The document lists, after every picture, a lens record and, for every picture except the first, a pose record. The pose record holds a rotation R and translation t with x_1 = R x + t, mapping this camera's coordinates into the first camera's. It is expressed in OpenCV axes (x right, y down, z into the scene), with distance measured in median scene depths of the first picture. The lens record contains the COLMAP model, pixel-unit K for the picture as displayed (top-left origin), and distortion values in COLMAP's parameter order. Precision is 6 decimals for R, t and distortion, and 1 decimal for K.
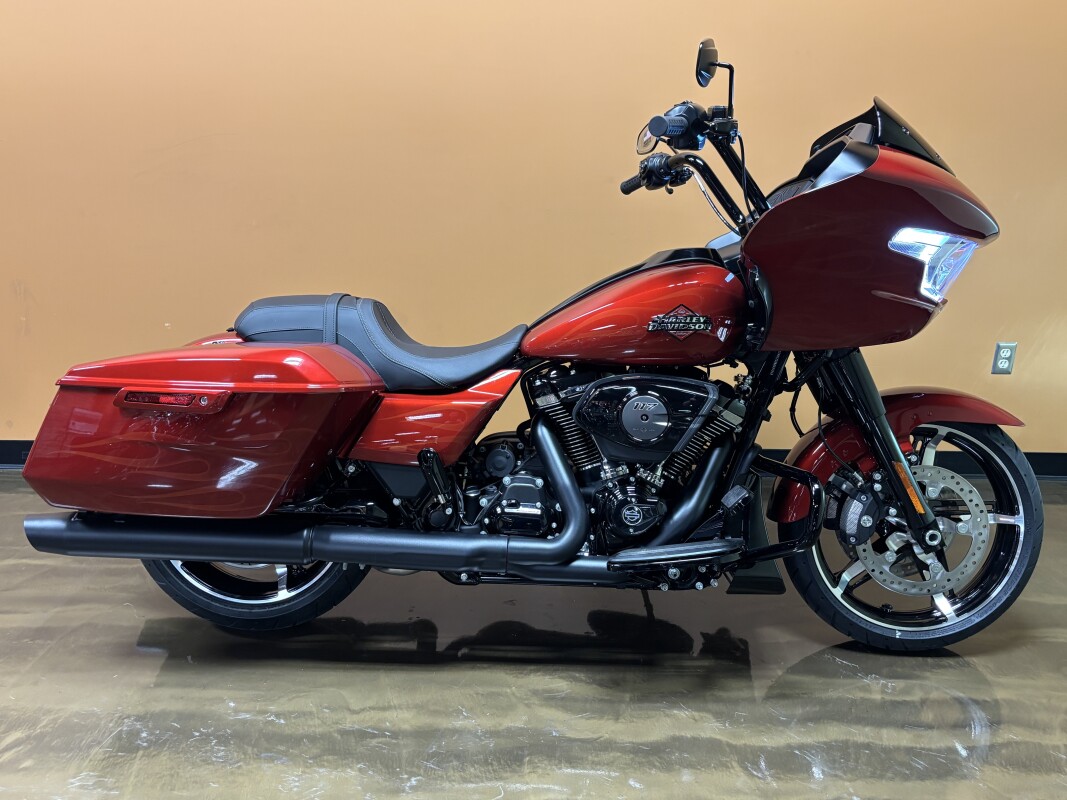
lens RADIAL K [[938.4, 0, 537.2], [0, 938.4, 400.8], [0, 0, 1]] dist [0.040065, -0.011614]
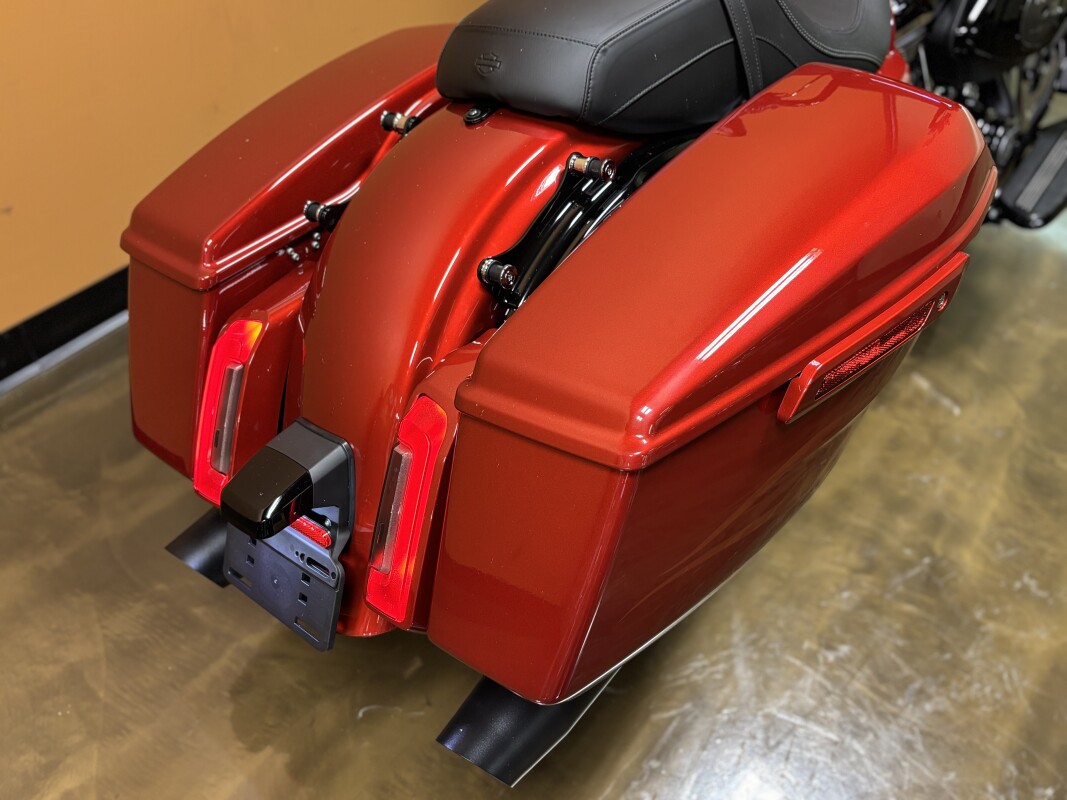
lens RADIAL K [[938.4, 0, 537.2], [0, 938.4, 400.8], [0, 0, 1]] dist [0.040065, -0.011614]
pose [[0.620025, -0.556549, 0.553012, -0.636619], [0.195861, 0.792328, 0.577802, -0.222259], [-0.759742, -0.249938, 0.600269, 0.746505]]
